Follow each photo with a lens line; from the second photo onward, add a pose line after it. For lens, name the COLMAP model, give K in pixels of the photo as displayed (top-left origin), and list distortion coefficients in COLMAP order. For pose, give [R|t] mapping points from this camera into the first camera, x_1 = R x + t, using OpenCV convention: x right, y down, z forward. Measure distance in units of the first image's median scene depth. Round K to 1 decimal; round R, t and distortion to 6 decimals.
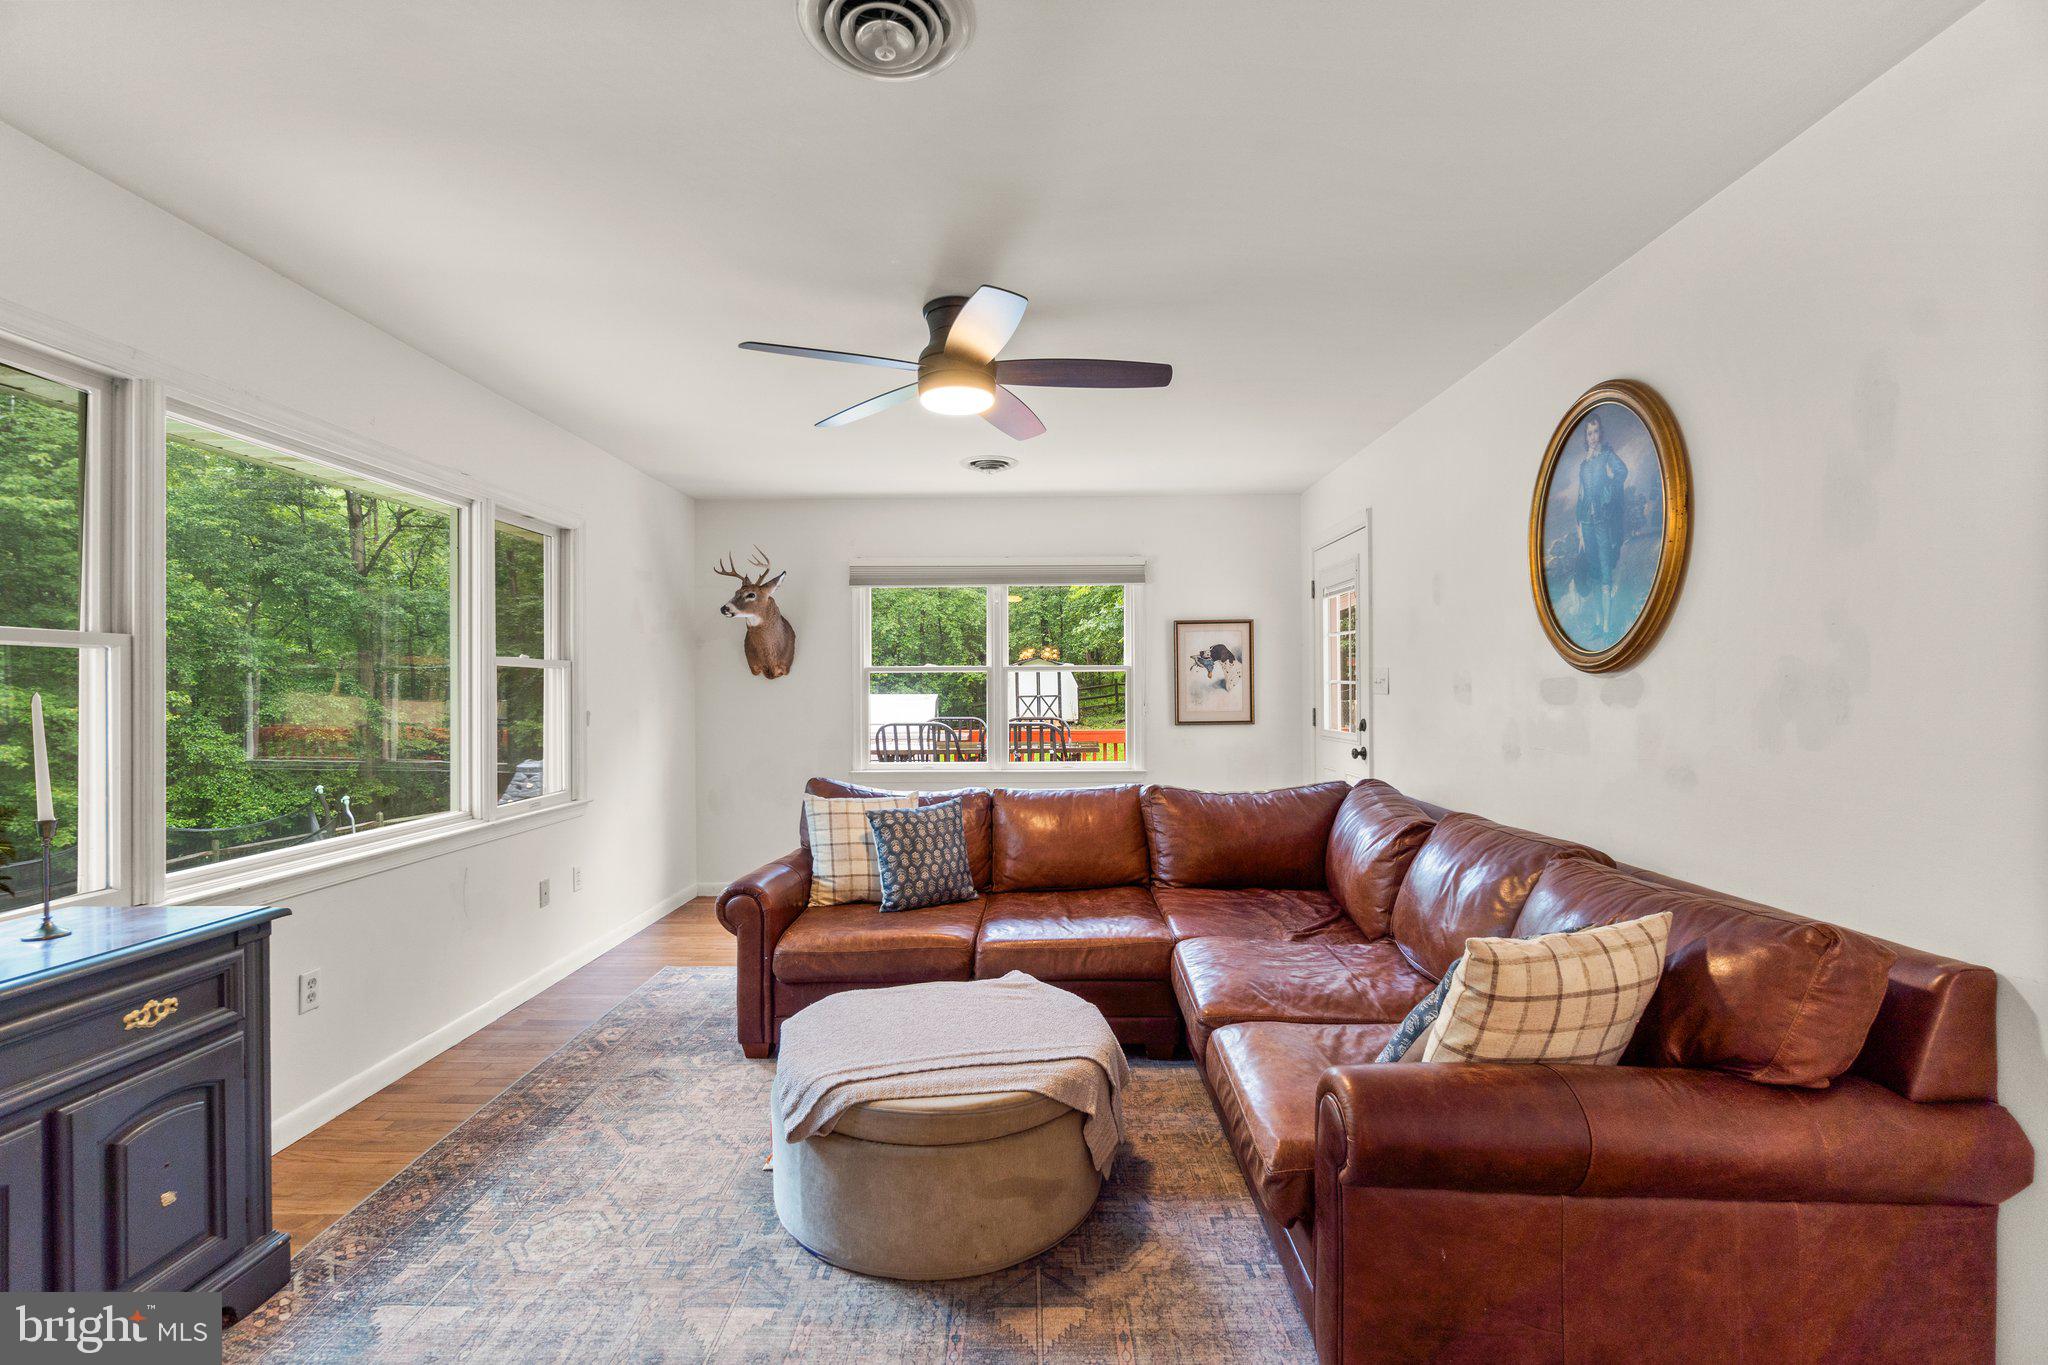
lens RADIAL K [[867.4, 0, 1024.0], [0, 867.4, 682.5], [0, 0, 1]] dist [0.000217, 0.000119]
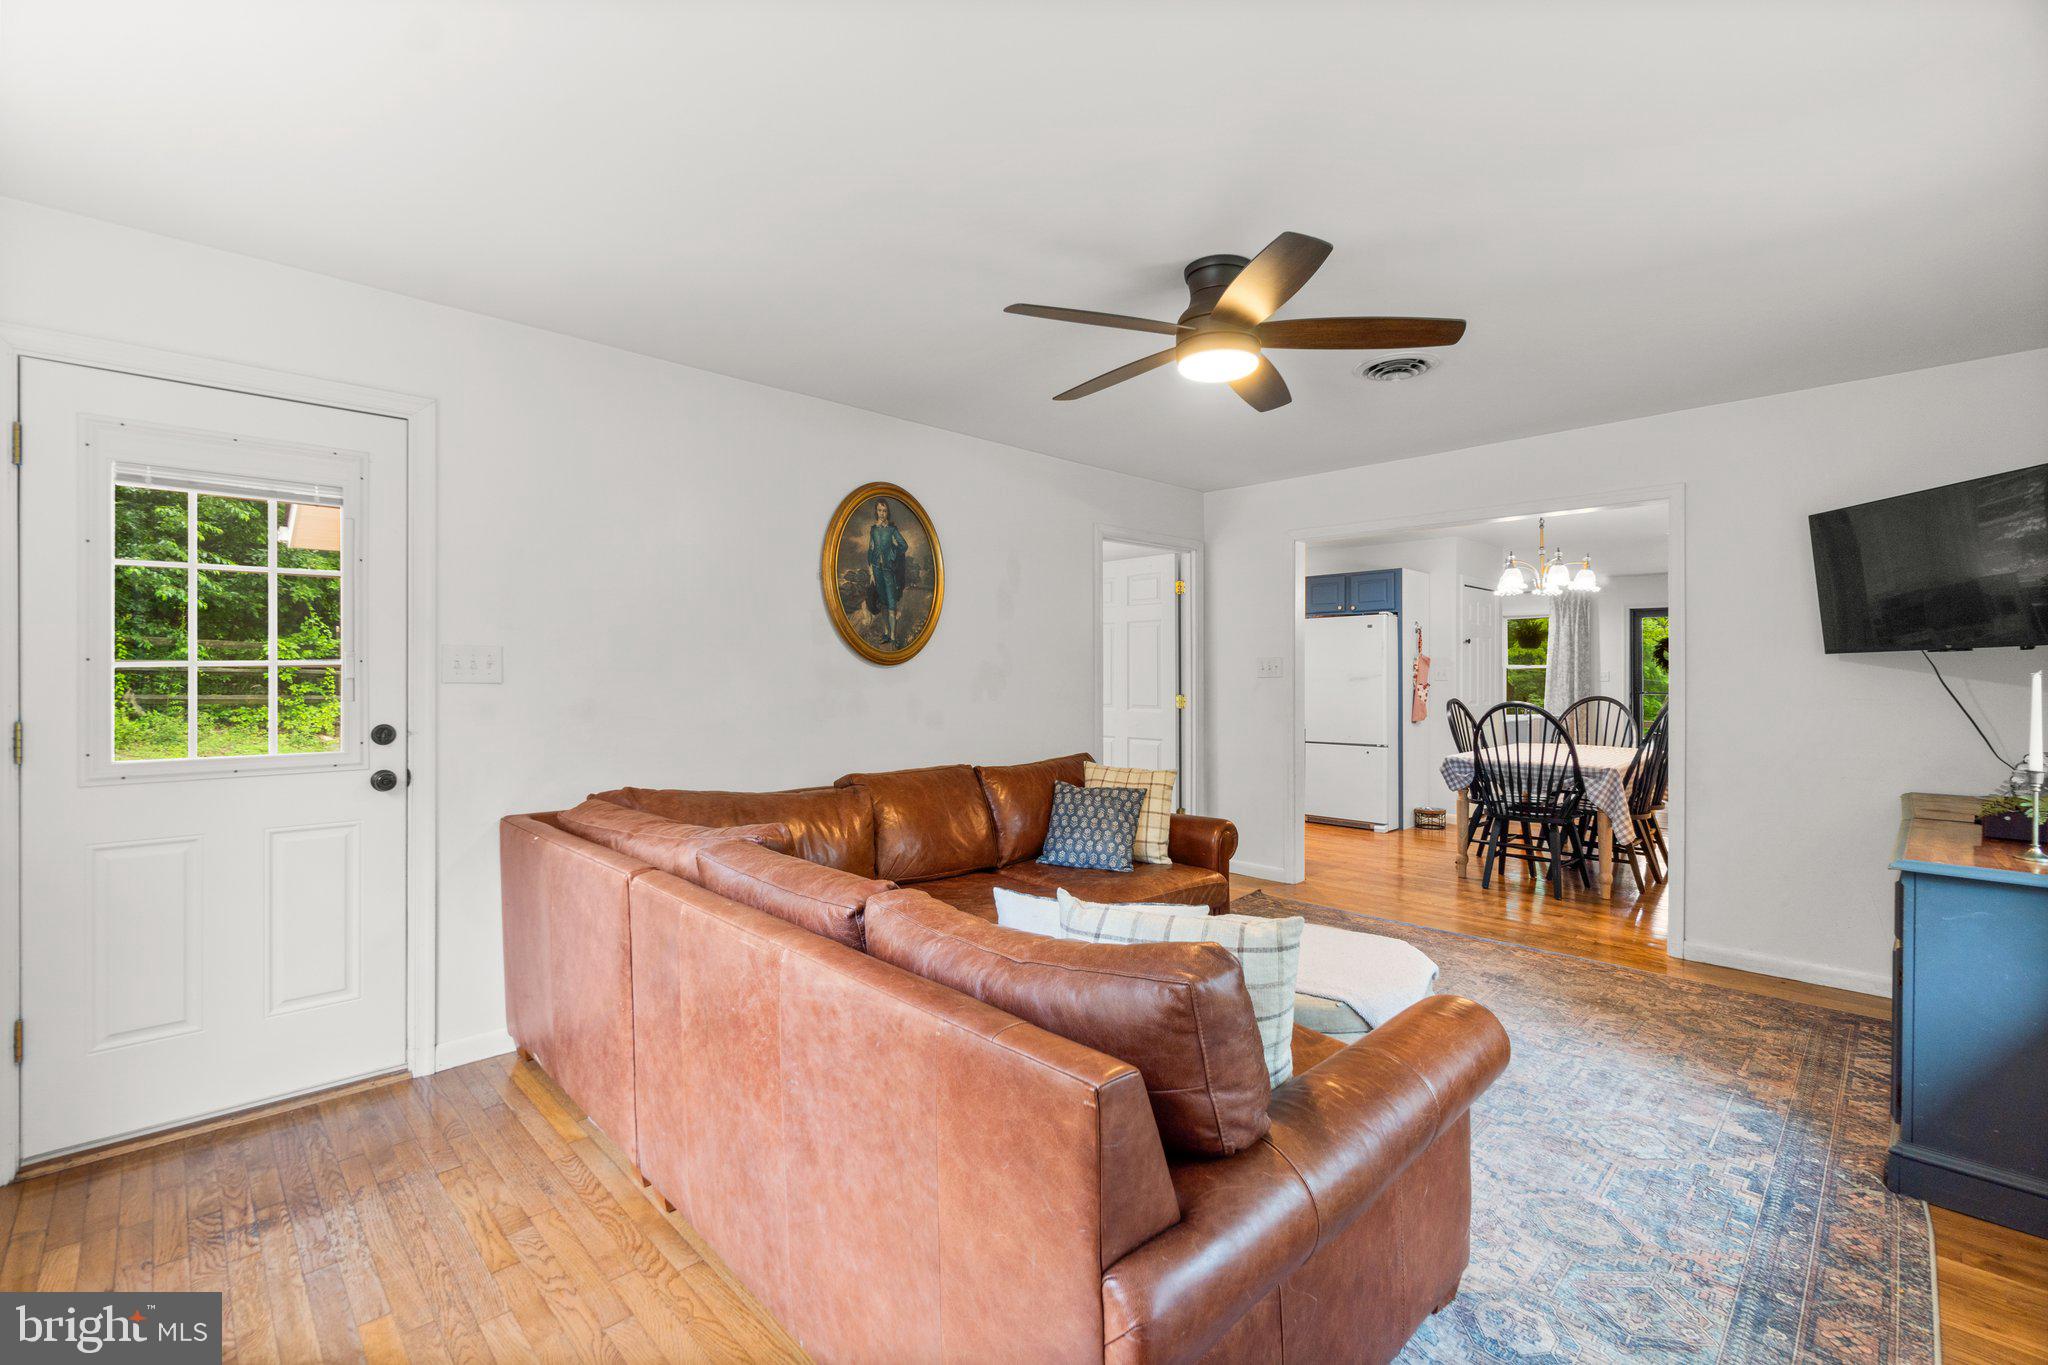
lens RADIAL K [[867.4, 0, 1024.0], [0, 867.4, 682.5], [0, 0, 1]] dist [0.000217, 0.000119]
pose [[-0.703592, 0.001209, 0.710603, -0.638327], [0.000606, 0.999999, -0.001101, 0.022700], [-0.710604, -0.000344, -0.703592, 1.941649]]
